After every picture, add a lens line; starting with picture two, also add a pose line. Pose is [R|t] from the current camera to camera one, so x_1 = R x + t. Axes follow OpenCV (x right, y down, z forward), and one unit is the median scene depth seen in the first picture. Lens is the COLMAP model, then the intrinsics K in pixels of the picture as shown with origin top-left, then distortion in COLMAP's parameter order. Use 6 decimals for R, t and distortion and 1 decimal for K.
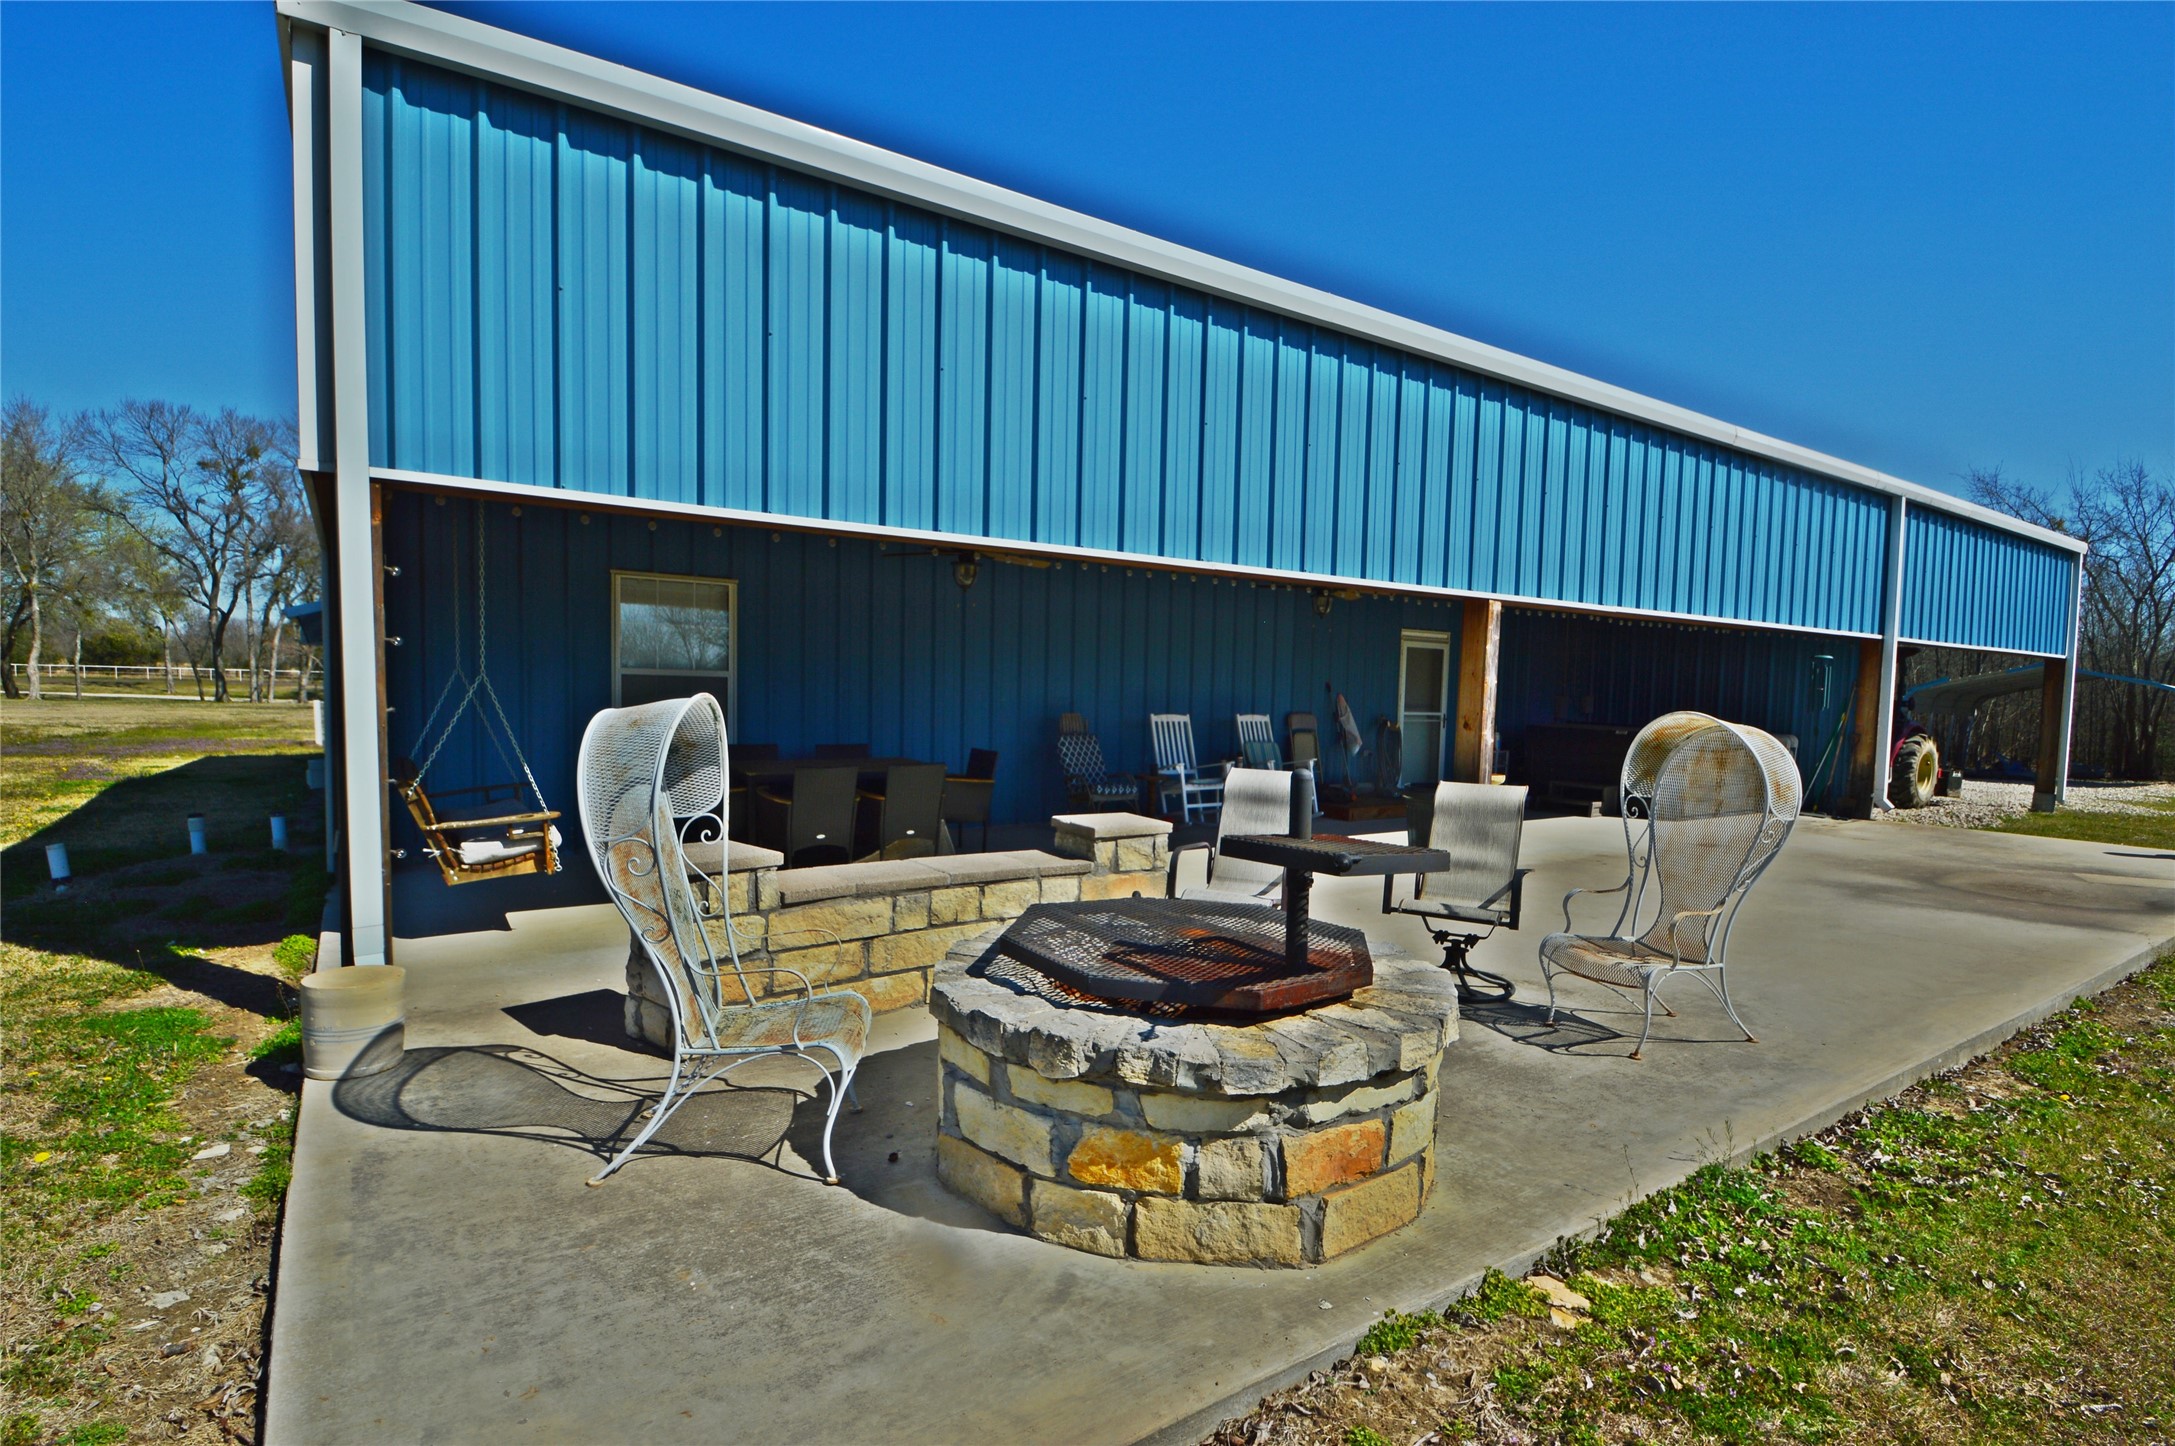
lens RADIAL K [[1072.7, 0, 1093.4], [0, 1072.7, 746.1], [0, 0, 1]] dist [0.010348, -0.019542]
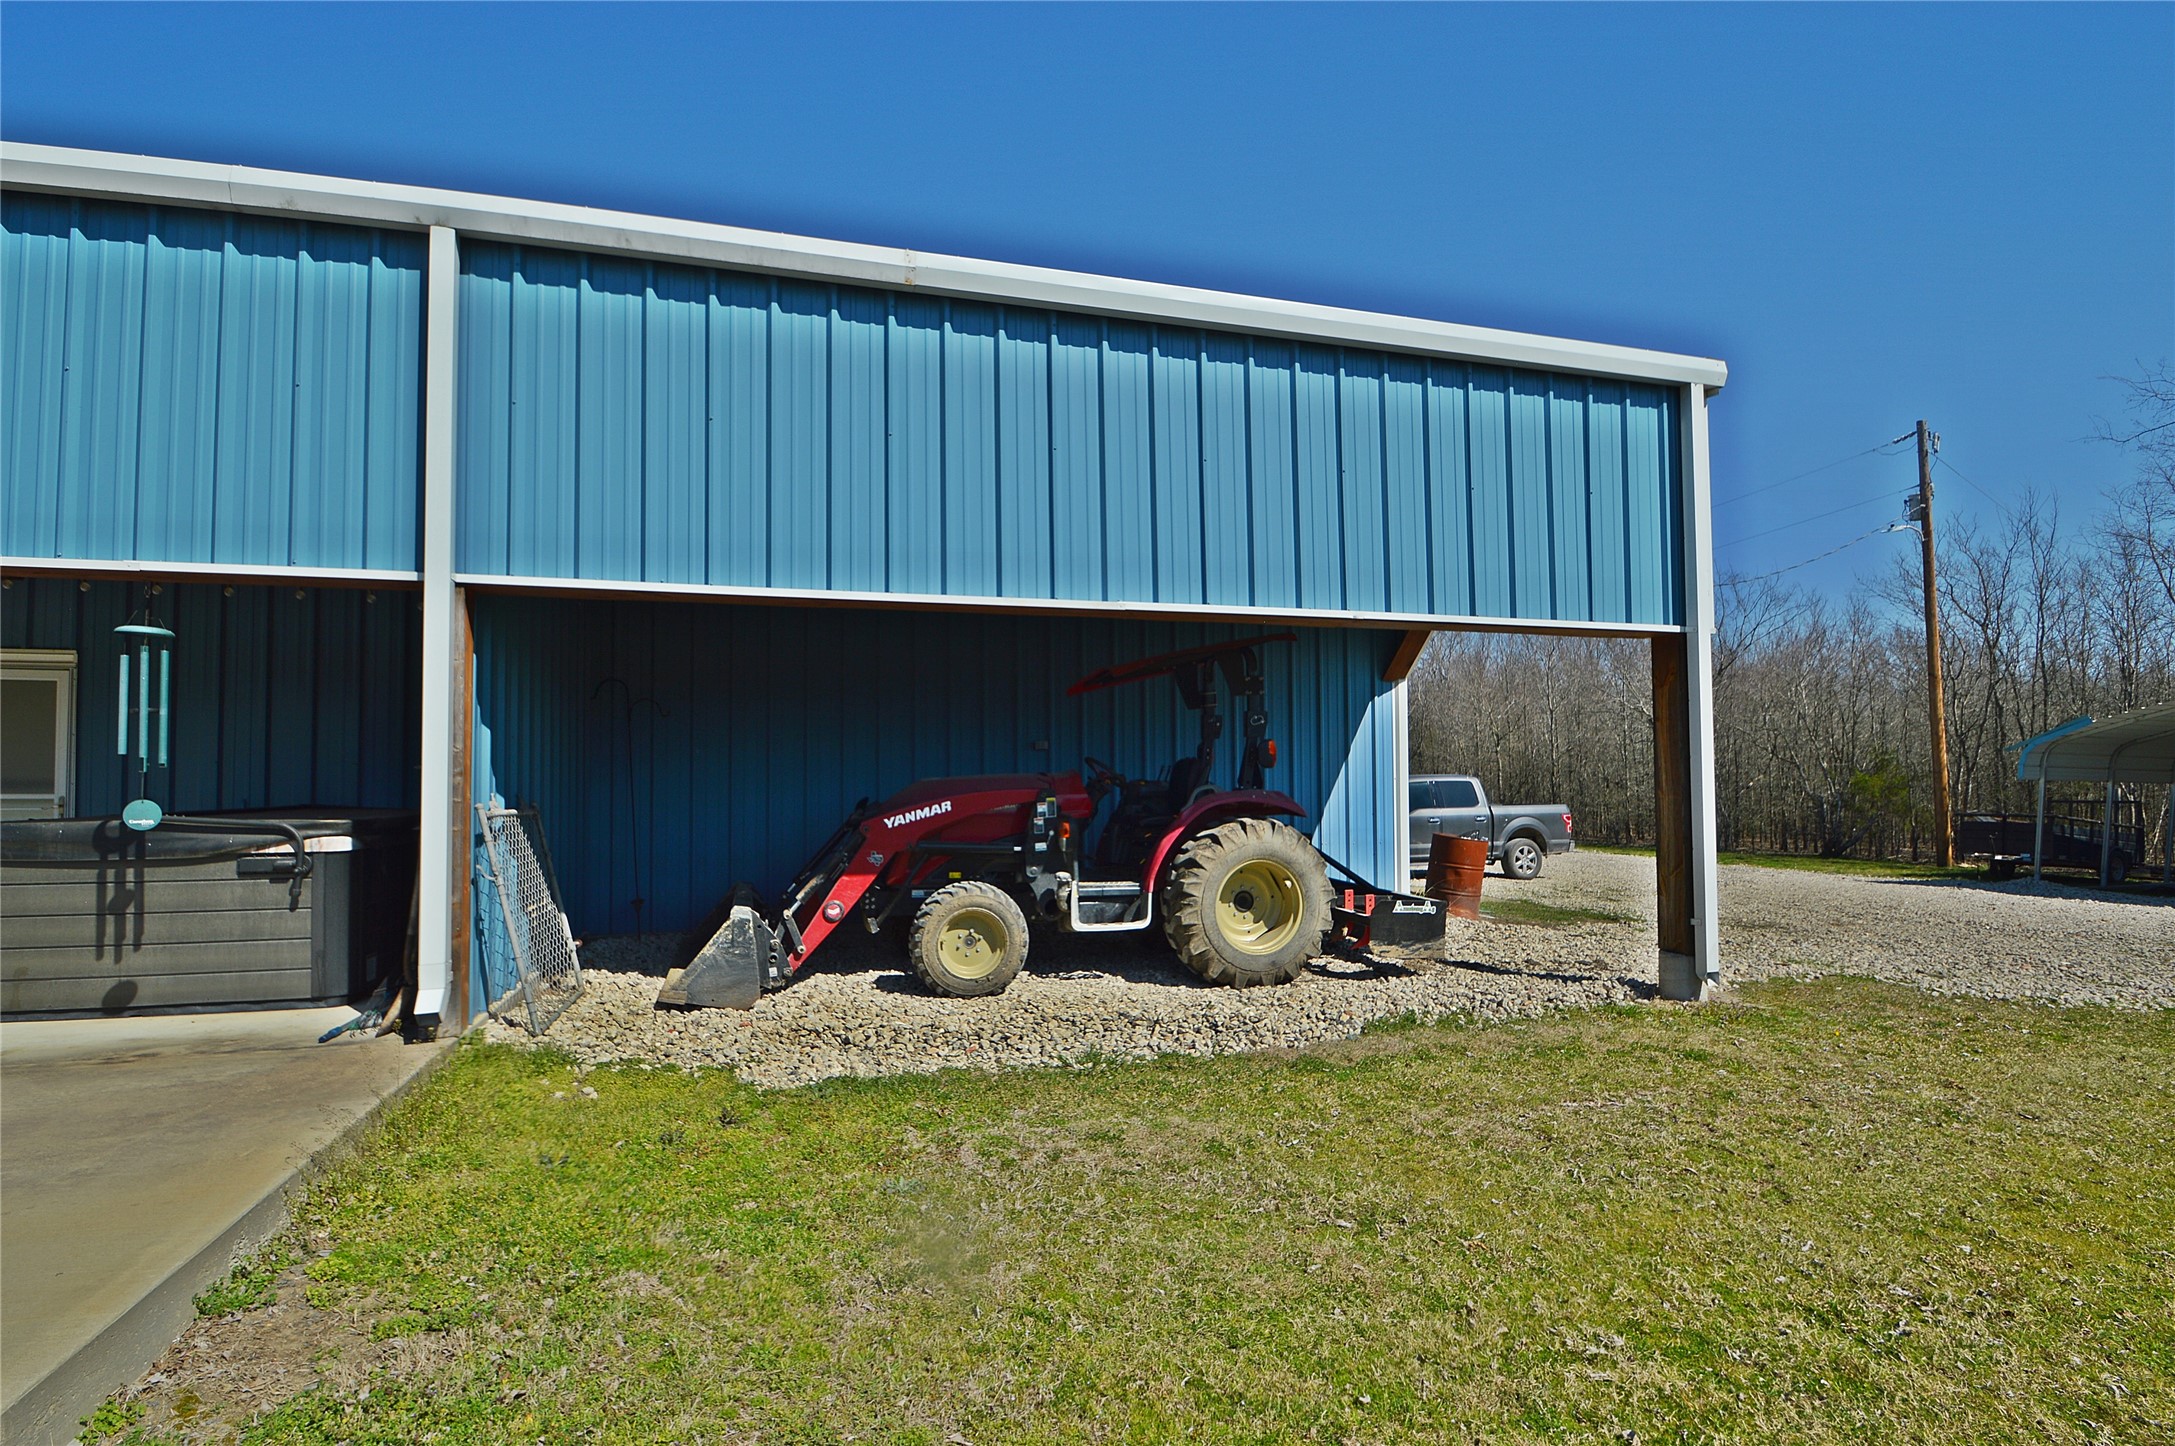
lens RADIAL K [[1003.0, 0, 1084.1], [0, 1003.0, 631.1], [0, 0, 1]] dist [0.020176, -0.014391]
pose [[0.943356, -0.056599, -0.326918, 0.996152], [-0.002977, 0.983858, -0.178925, -0.015183], [0.331768, 0.169763, 0.927960, 0.682209]]
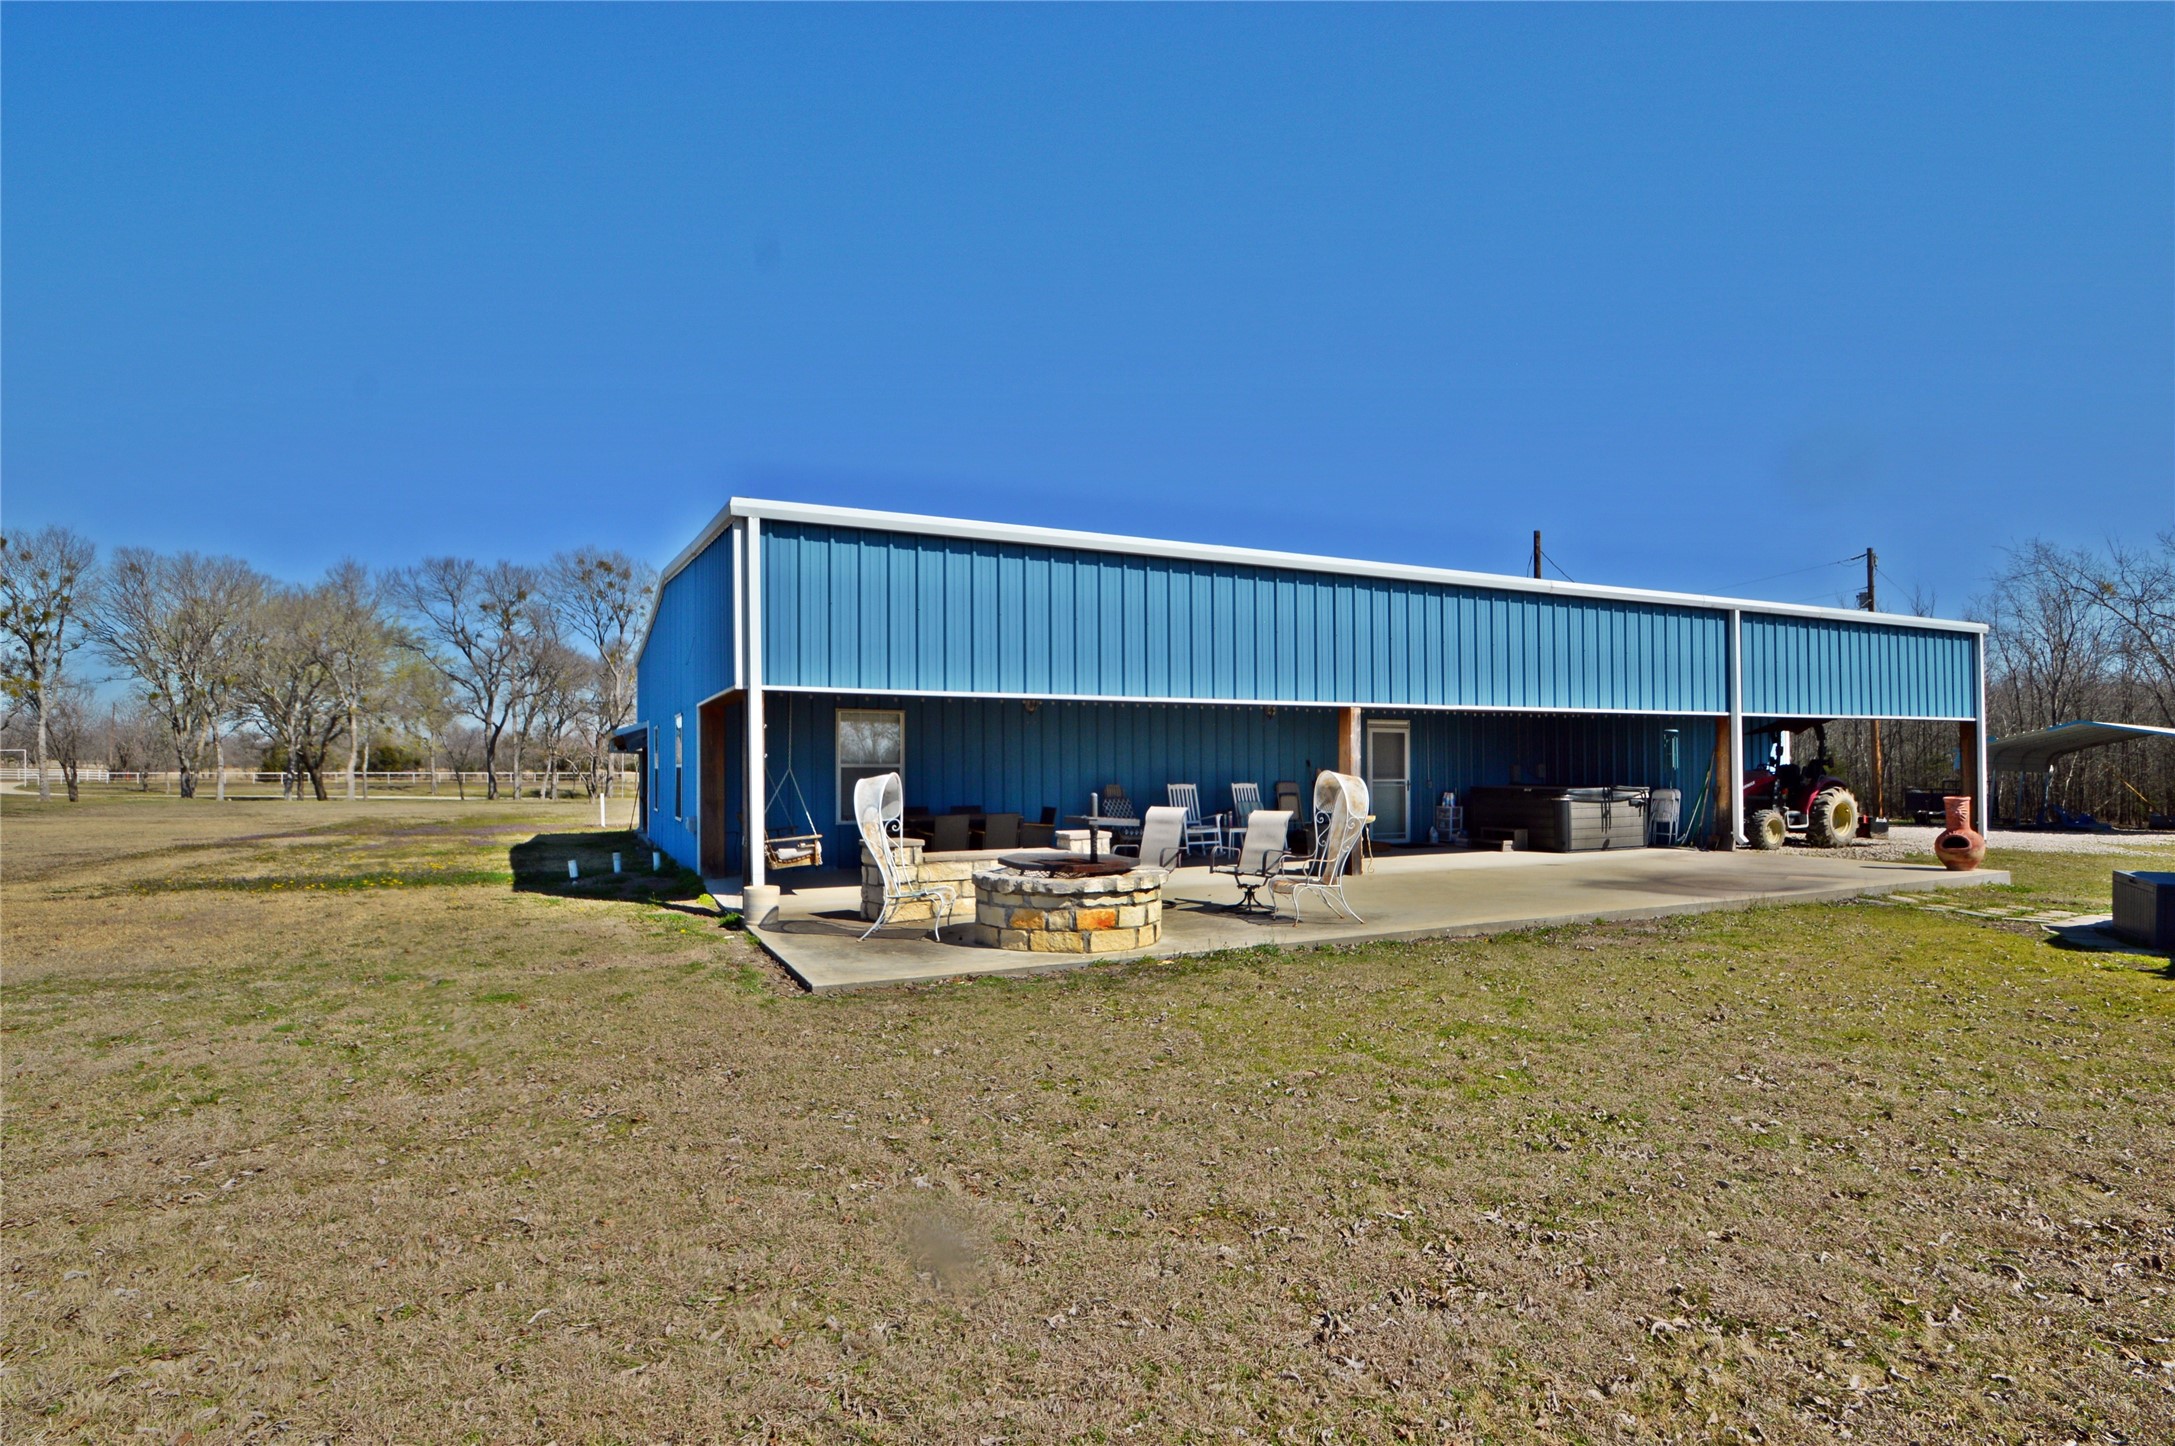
lens RADIAL K [[1072.7, 0, 1093.4], [0, 1072.7, 746.1], [0, 0, 1]] dist [0.010348, -0.019542]
pose [[0.989133, -0.030065, -0.143916, 0.130591], [0.018832, 0.996714, -0.078784, 0.026187], [0.145812, 0.075218, 0.986449, -0.395818]]
